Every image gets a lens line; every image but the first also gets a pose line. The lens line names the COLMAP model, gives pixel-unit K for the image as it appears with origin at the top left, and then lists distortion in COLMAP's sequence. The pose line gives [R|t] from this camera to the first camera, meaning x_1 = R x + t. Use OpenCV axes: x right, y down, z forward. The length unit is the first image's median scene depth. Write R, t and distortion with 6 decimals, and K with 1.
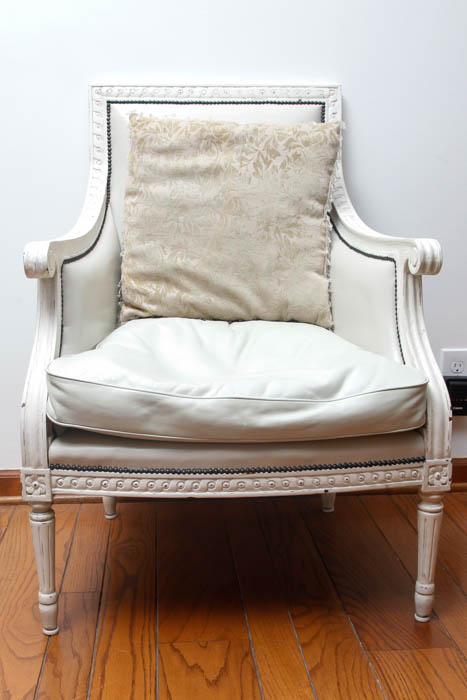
lens RADIAL K [[938.5, 0, 230.4], [0, 938.5, 378.6], [0, 0, 1]] dist [-0.025944, 0.002902]
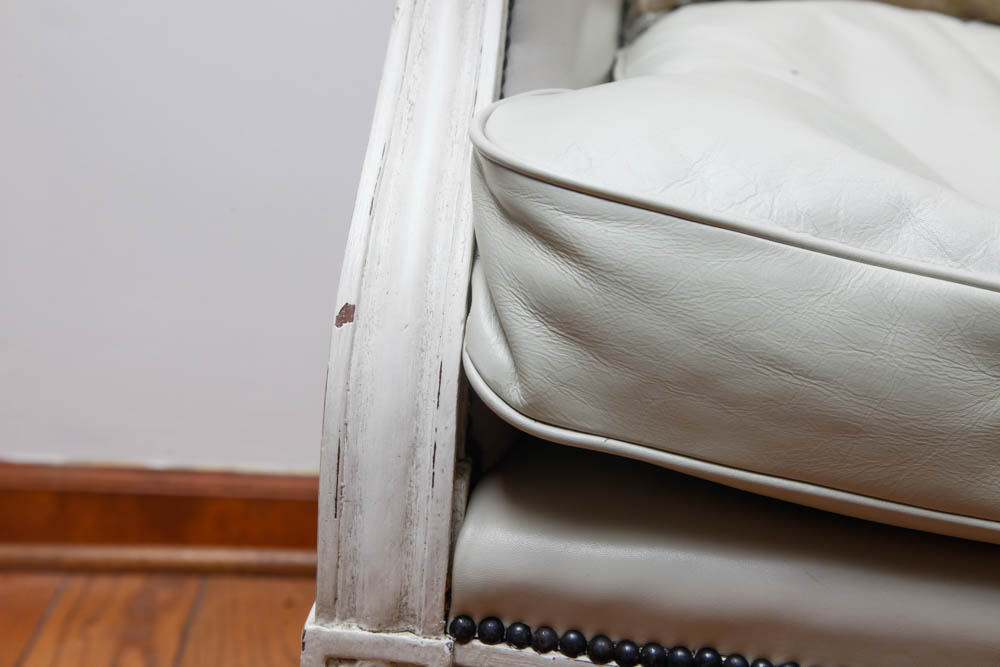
lens RADIAL K [[1500.7, 0, 500.0], [0, 1500.7, 333.5], [0, 0, 1]] dist [0.143817, 0.015622]
pose [[0.996996, 0.077353, -0.003972, -0.180834], [-0.076901, 0.994685, 0.068470, 0.007925], [0.009247, -0.067959, 0.997645, 0.661165]]
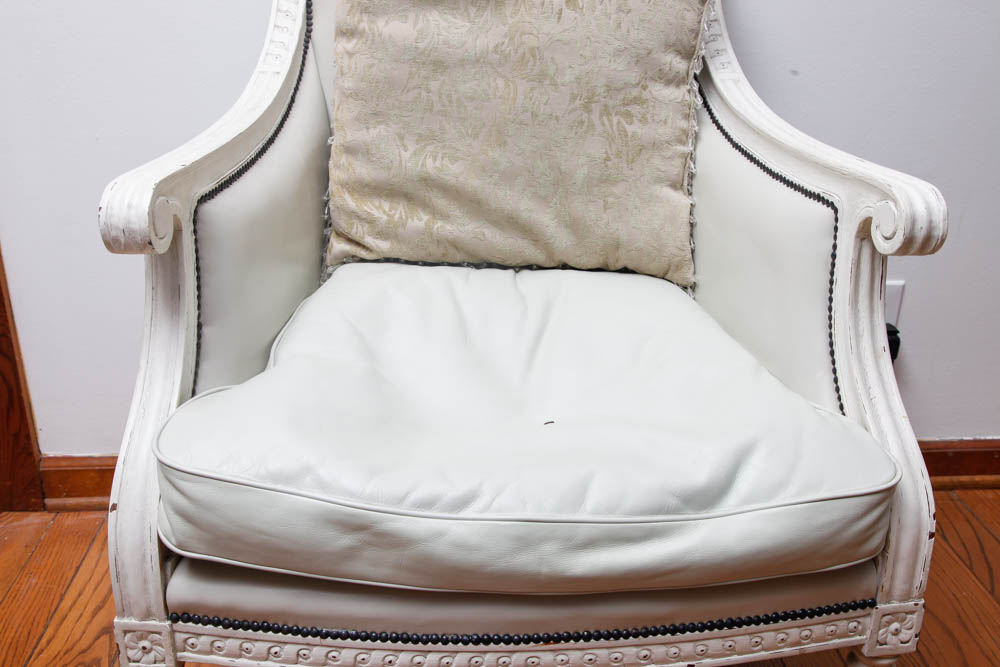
lens RADIAL K [[1019.9, 0, 510.3], [0, 1019.9, 334.7], [0, 0, 1]] dist [0.018643, 0.024763]
pose [[0.999681, 0.024537, 0.006015, -0.008943], [-0.025236, 0.981048, 0.192115, -0.172067], [-0.001187, -0.192206, 0.981354, 0.452882]]
